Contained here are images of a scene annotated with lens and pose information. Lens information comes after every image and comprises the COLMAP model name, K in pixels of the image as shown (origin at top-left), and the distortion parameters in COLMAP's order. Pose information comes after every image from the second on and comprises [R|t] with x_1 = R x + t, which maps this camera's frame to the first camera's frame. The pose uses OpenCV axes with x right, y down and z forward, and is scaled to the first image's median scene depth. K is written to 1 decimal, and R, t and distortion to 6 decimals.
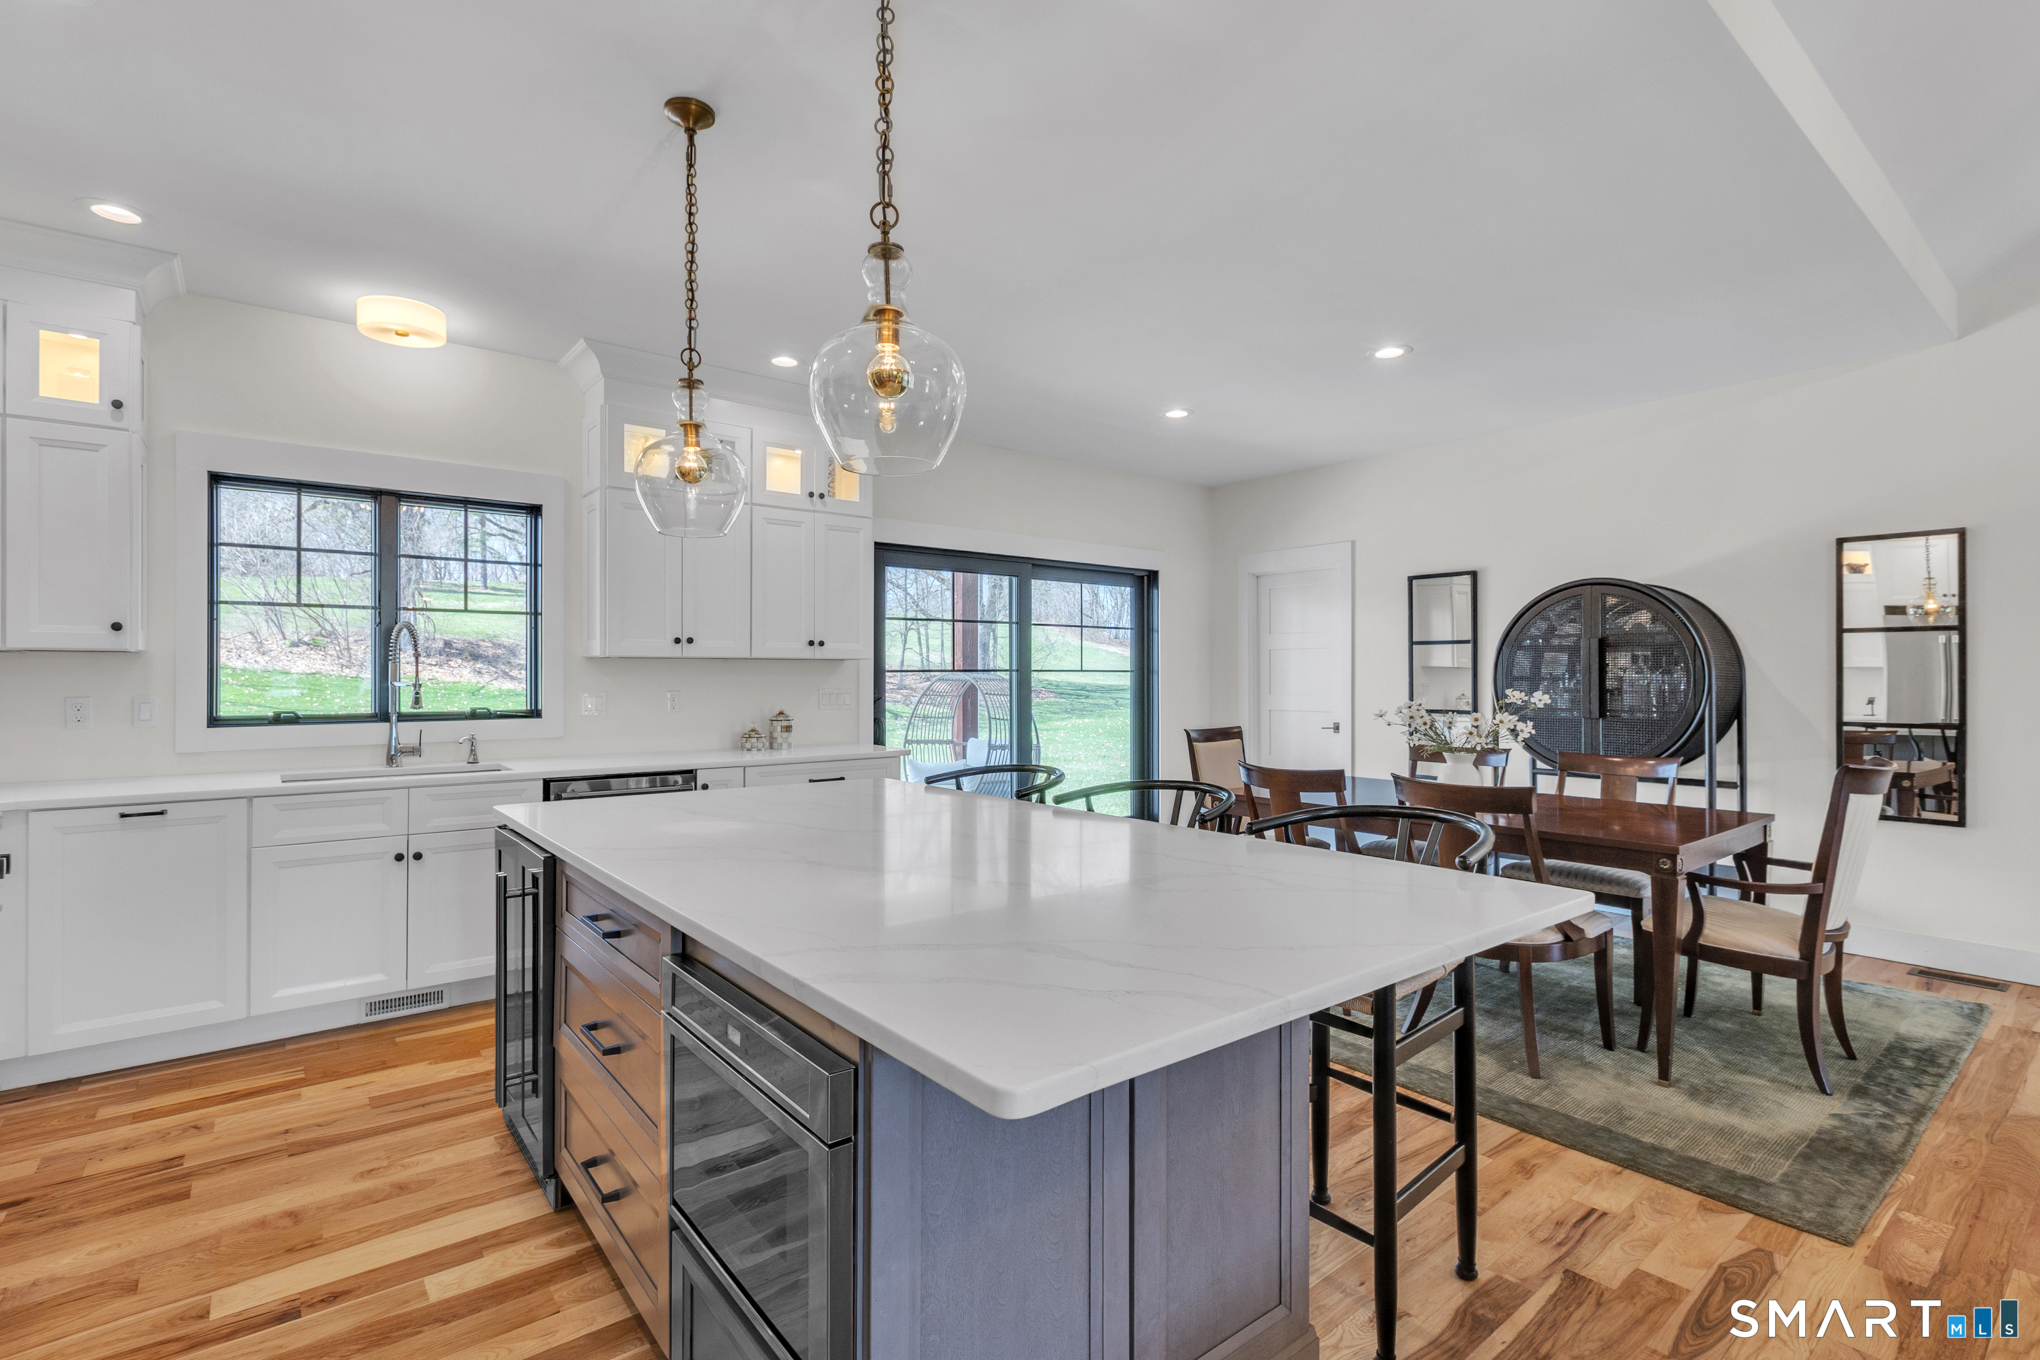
lens RADIAL K [[945.7, 0, 1020.0], [0, 945.7, 680.0], [0, 0, 1]] dist [0.000884, 0.000469]
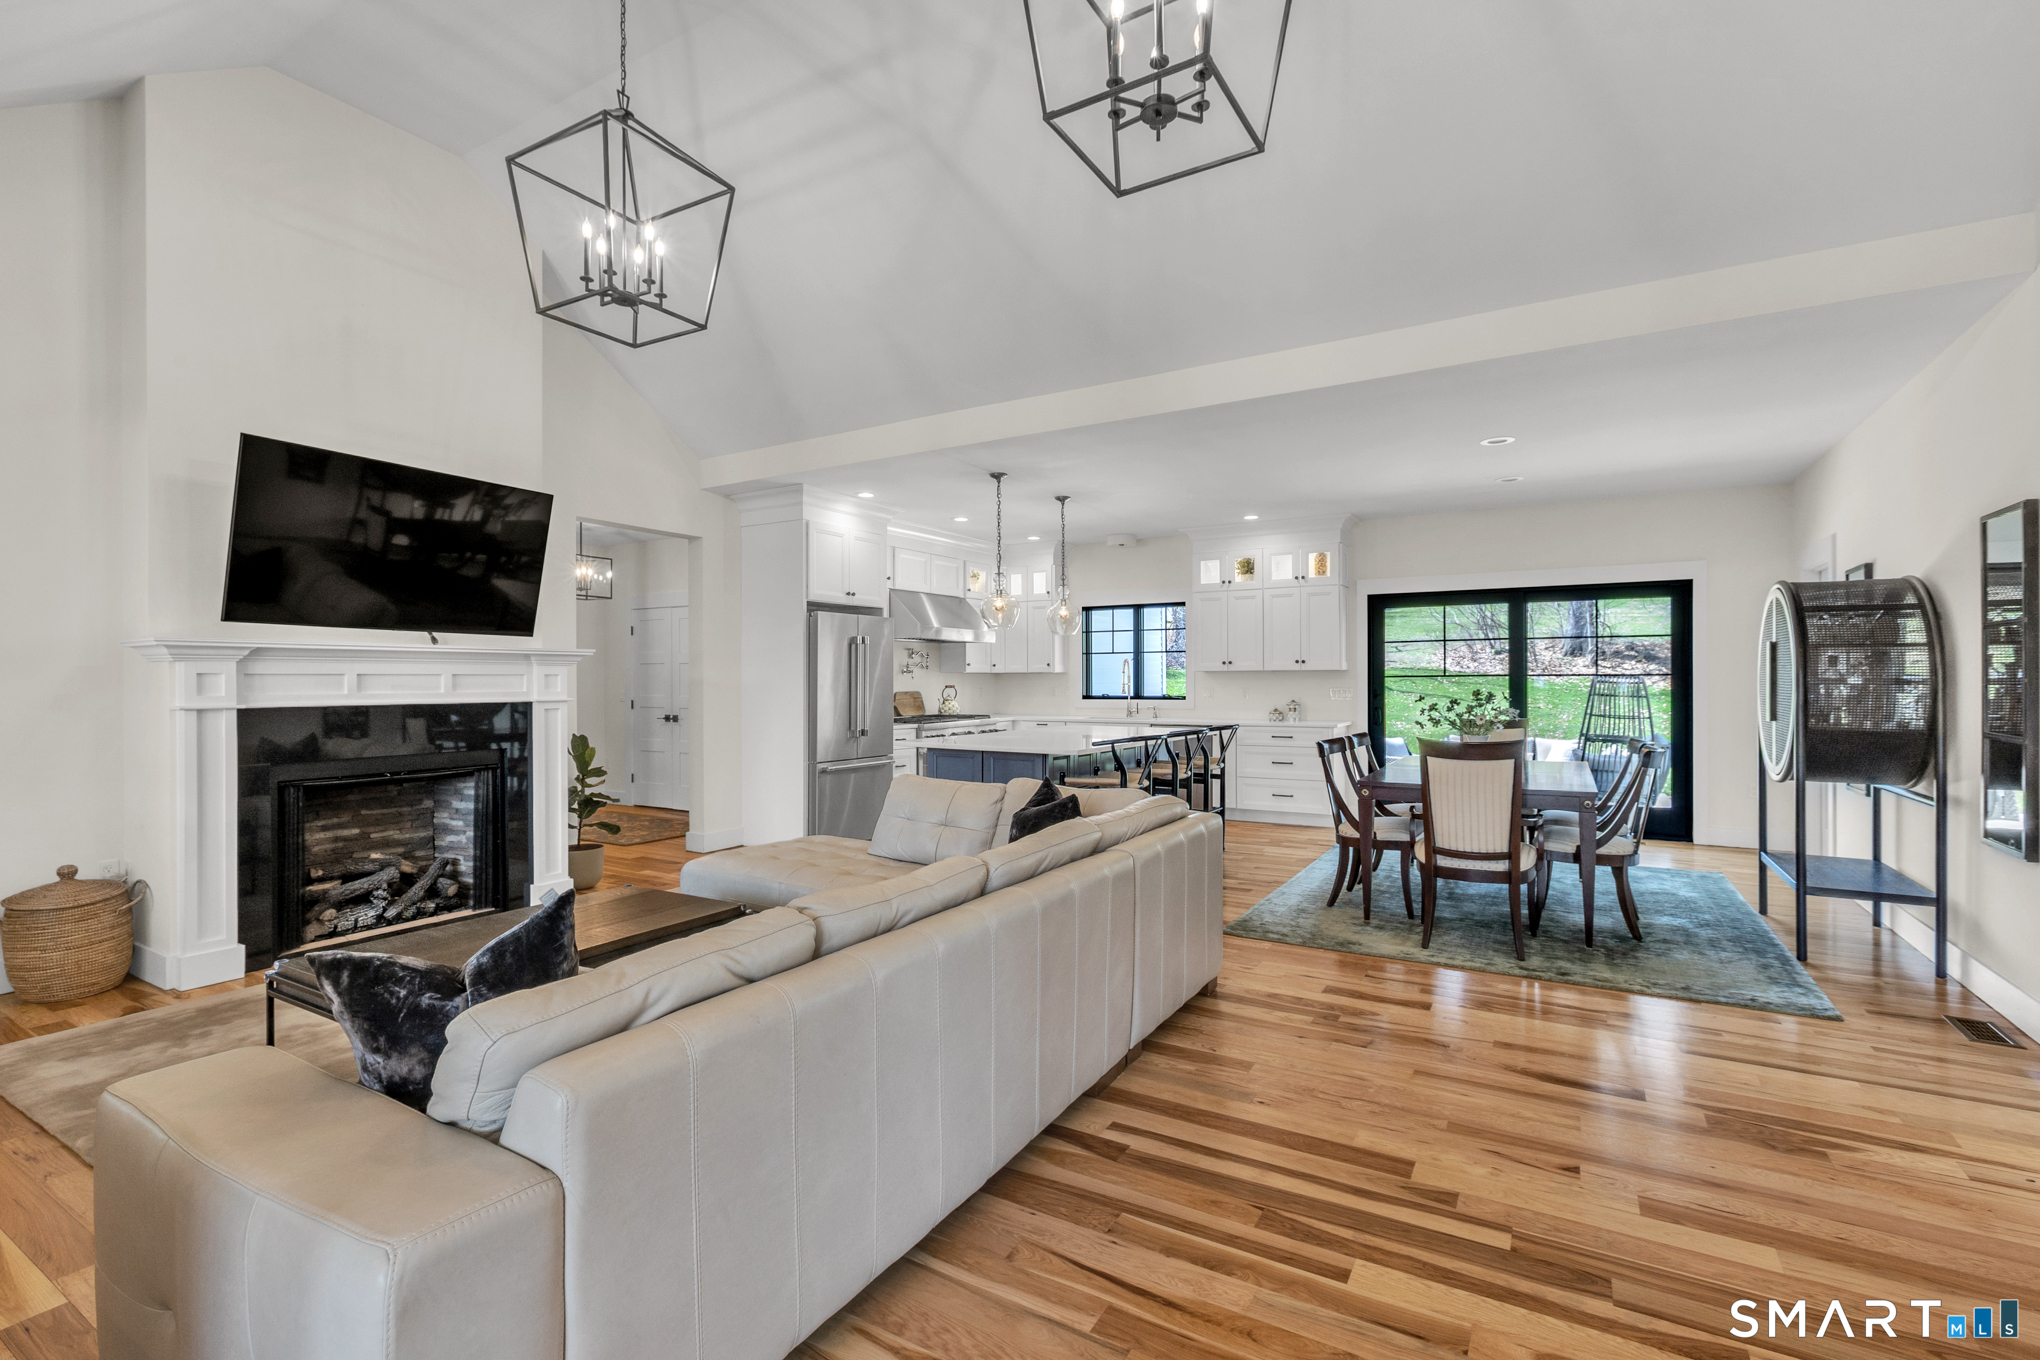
lens RADIAL K [[917.3, 0, 1016.8], [0, 917.3, 675.9], [0, 0, 1]] dist [0.001532, -0.001582]
pose [[0.346107, -0.003182, -0.938190, 1.471089], [-0.000351, 0.999994, -0.003521, -0.007439], [0.938195, 0.001548, 0.346104, -0.104826]]
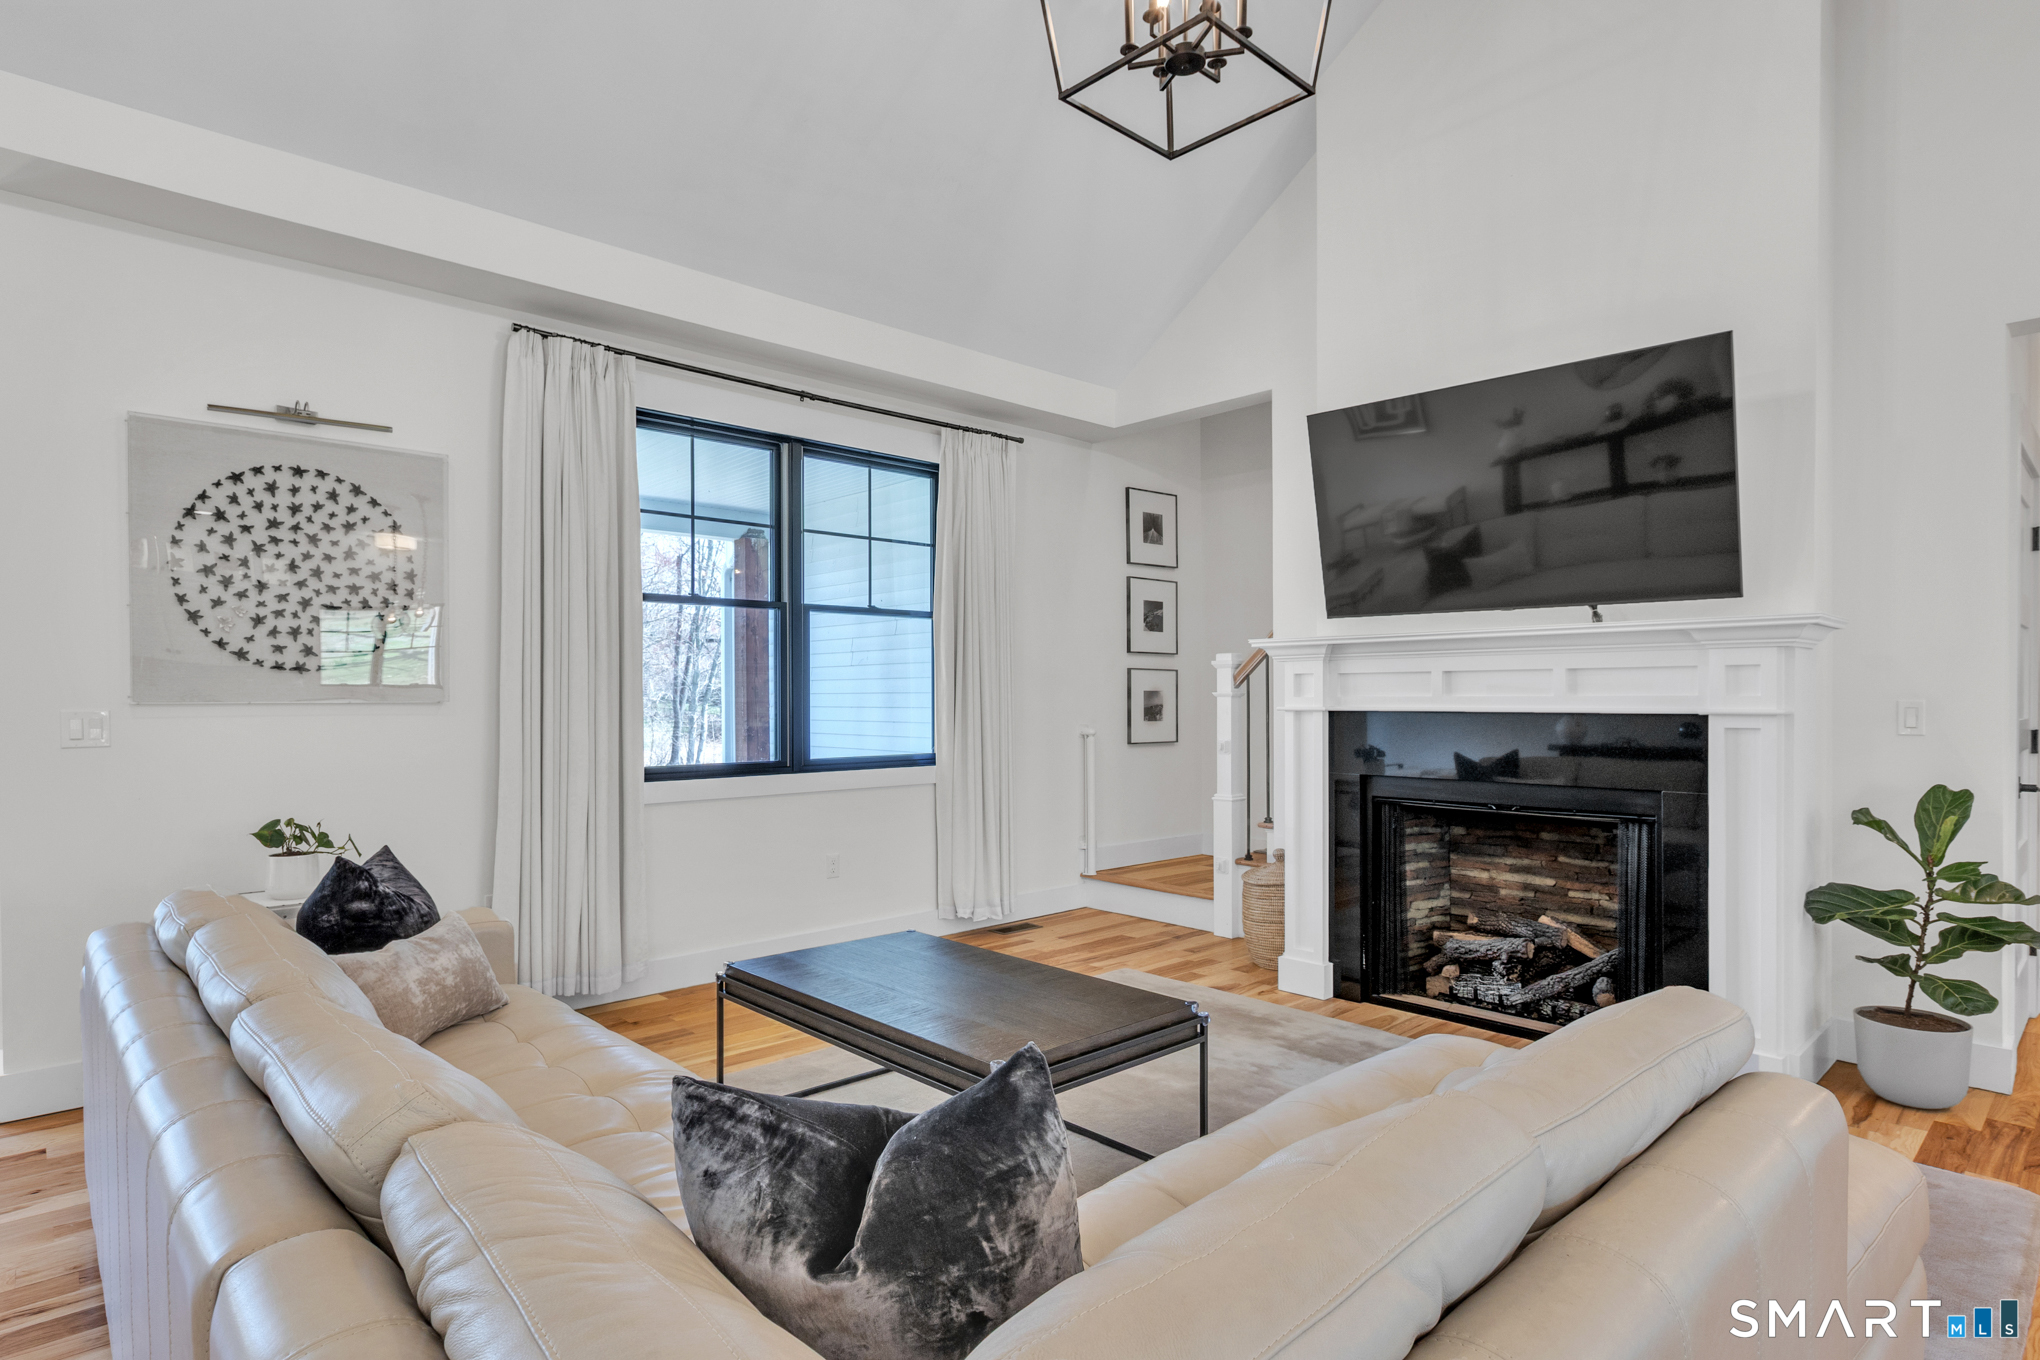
lens RADIAL K [[1059.4, 0, 1024.0], [0, 1059.4, 700.3], [0, 0, 1]] dist [0.002436, -0.000118]
pose [[-0.996773, 0.003214, -0.080212, 0.627054], [0.002771, 0.999980, 0.005638, 0.007432], [0.080229, 0.005397, -0.996762, 0.495846]]
